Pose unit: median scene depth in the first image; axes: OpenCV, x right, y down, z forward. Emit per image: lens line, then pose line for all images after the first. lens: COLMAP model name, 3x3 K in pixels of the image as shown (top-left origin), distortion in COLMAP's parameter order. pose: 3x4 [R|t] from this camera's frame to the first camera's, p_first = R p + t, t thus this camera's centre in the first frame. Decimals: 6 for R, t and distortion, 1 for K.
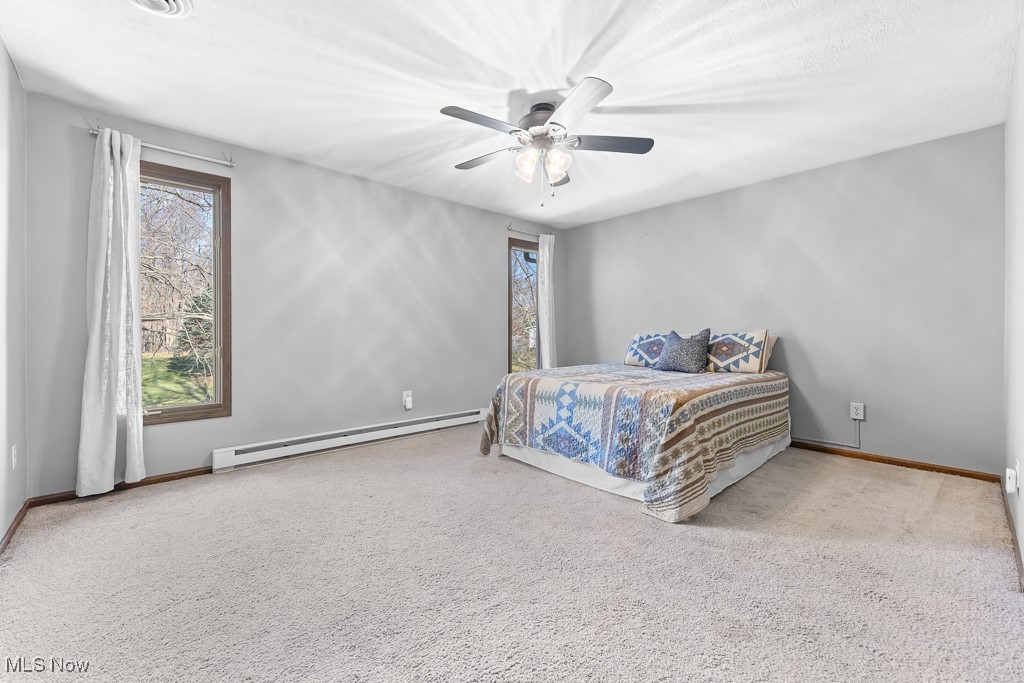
lens RADIAL K [[406.4, 0, 514.5], [0, 406.4, 338.9], [0, 0, 1]] dist [0.010392, -0.006776]
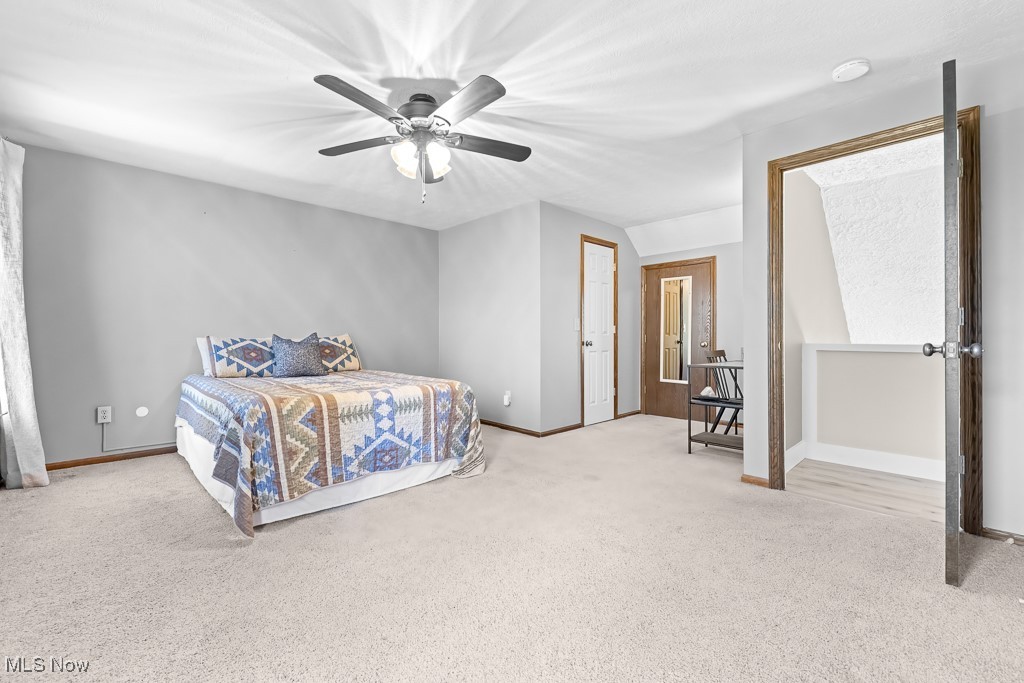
lens RADIAL K [[406.4, 0, 514.5], [0, 406.4, 338.9], [0, 0, 1]] dist [0.010392, -0.006776]
pose [[-0.038636, 0.000832, 0.999253, -0.768420], [0.006600, 0.999978, -0.000578, -0.006979], [-0.999232, 0.006573, -0.038641, 0.705142]]
